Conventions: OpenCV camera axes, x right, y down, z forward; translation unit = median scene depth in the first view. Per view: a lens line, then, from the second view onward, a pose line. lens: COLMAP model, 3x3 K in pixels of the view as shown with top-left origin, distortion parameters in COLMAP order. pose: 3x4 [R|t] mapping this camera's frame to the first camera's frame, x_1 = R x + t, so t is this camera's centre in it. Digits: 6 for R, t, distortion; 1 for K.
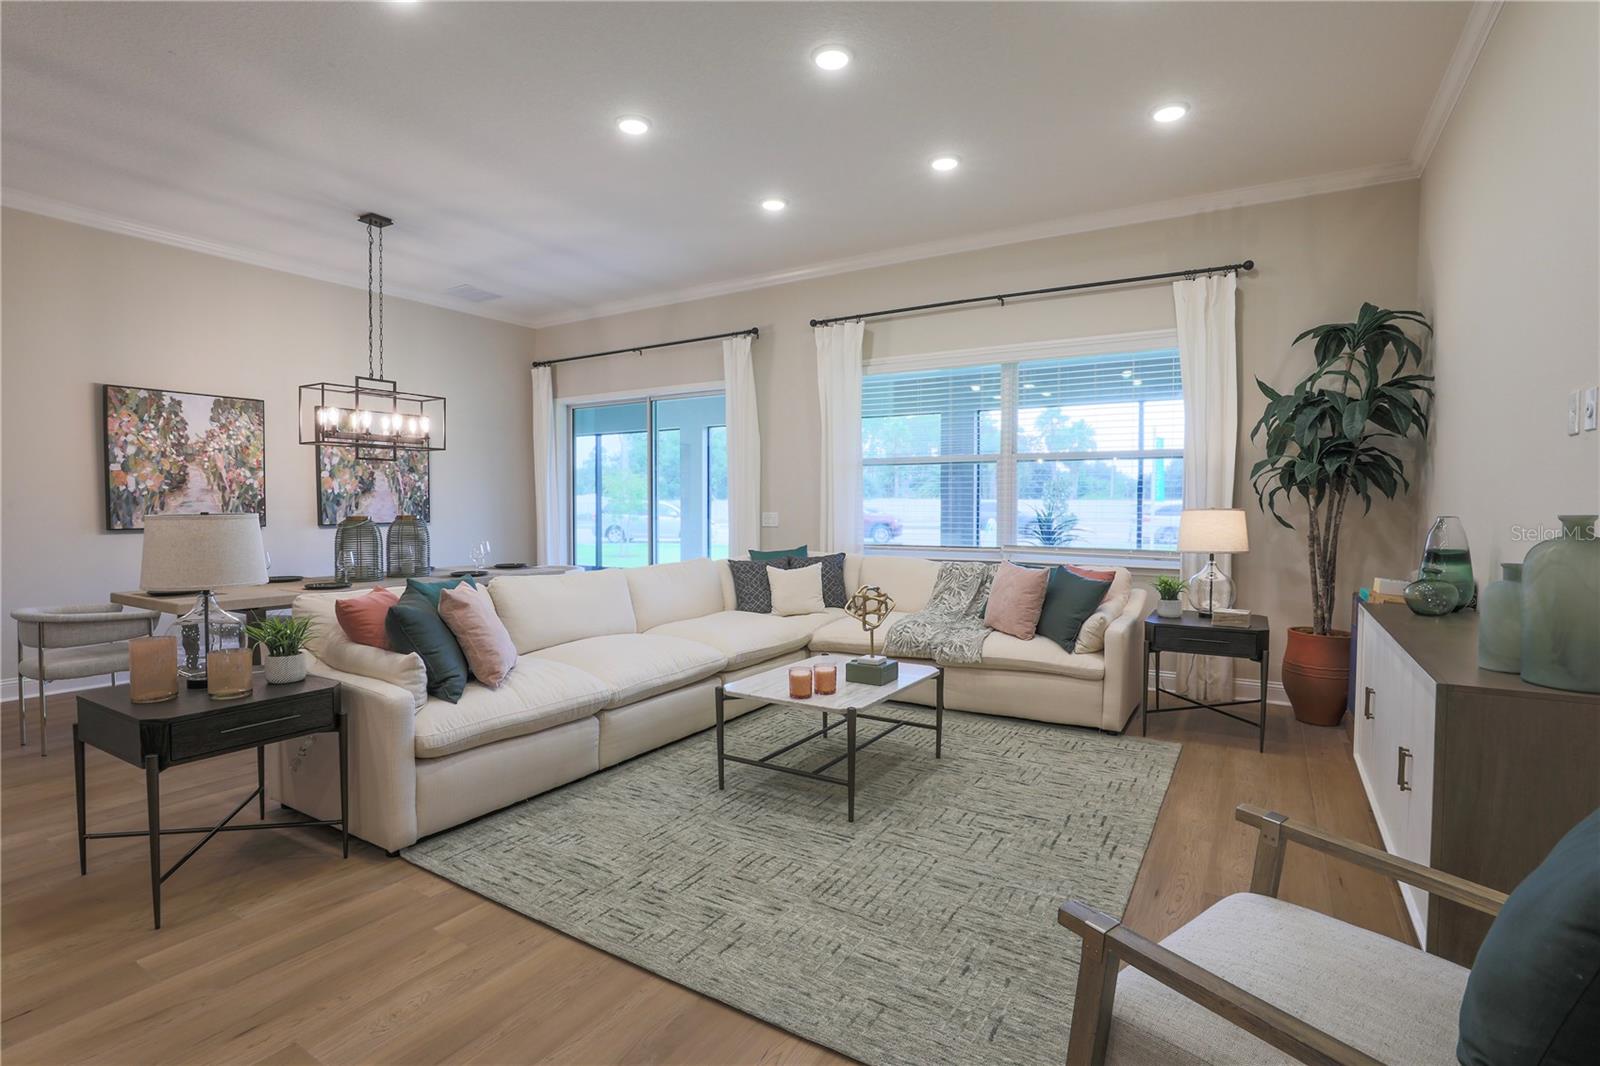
lens RADIAL K [[773.9, 0, 806.7], [0, 773.9, 532.8], [0, 0, 1]] dist [-0.042542, 0.006271]
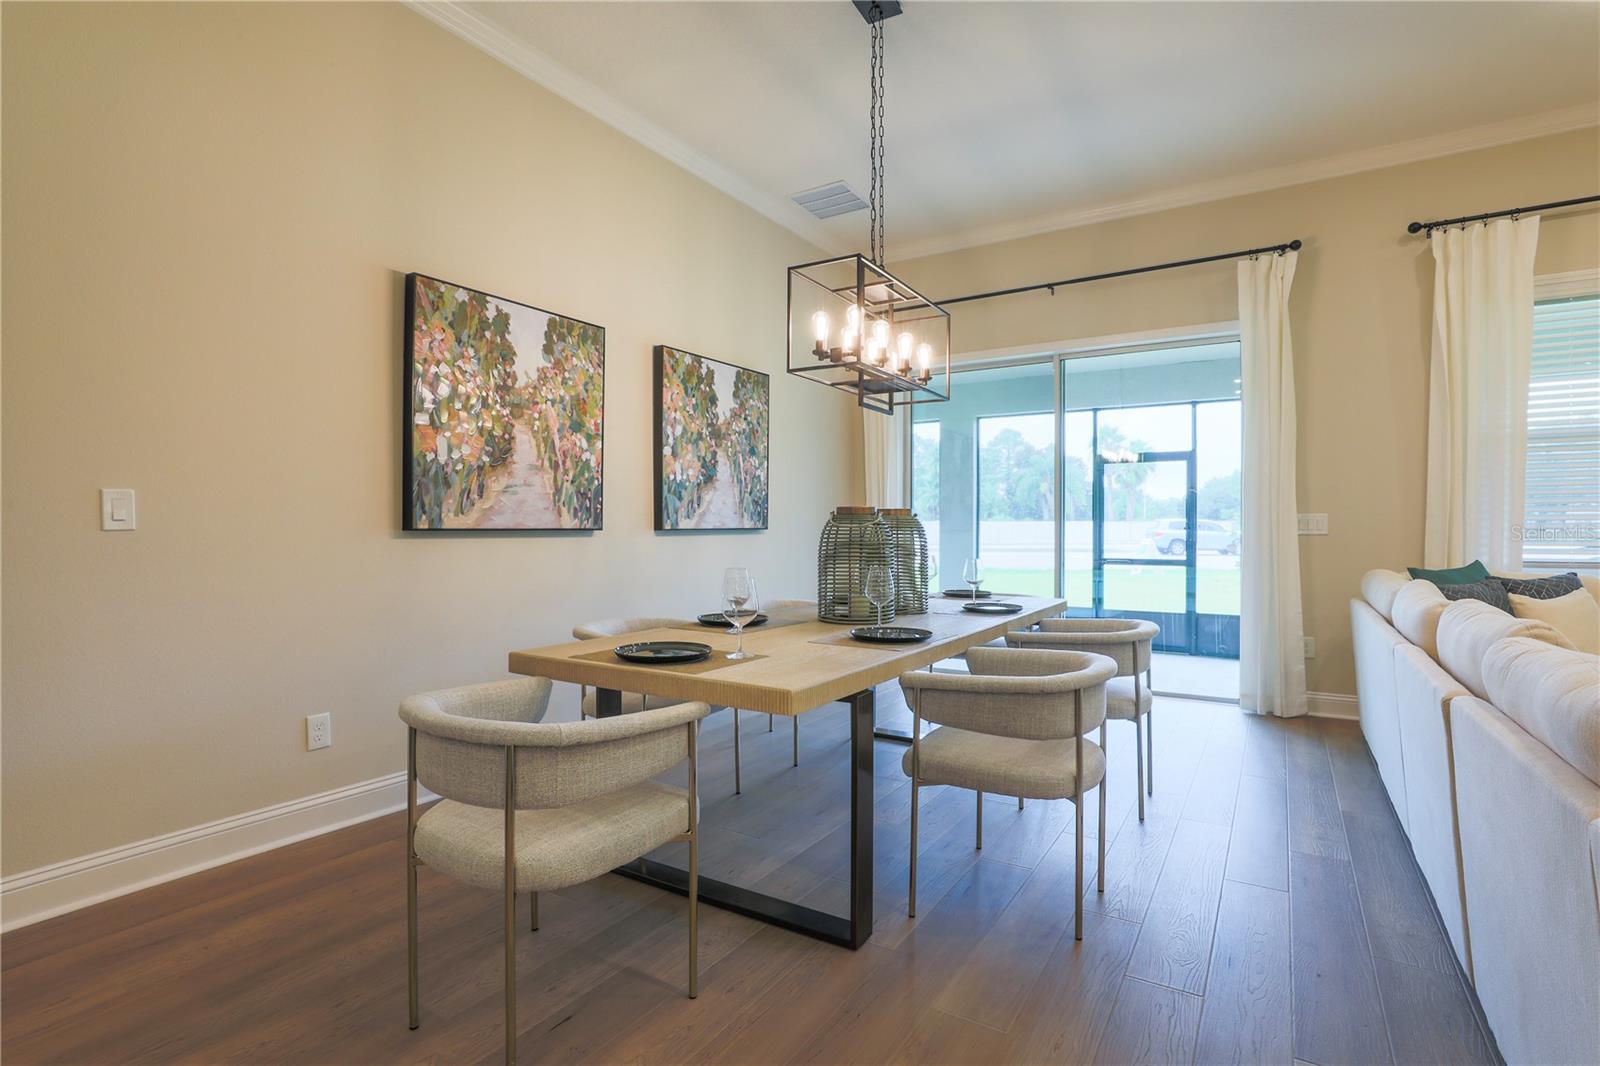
lens RADIAL K [[773.9, 0, 796.6], [0, 773.9, 525.6], [0, 0, 1]] dist [-0.042542, 0.006271]
pose [[0.999843, 0.000106, -0.017744, -0.587521], [-0.000844, 0.999135, -0.041578, 0.015231], [0.017724, 0.041587, 0.998978, 0.403032]]
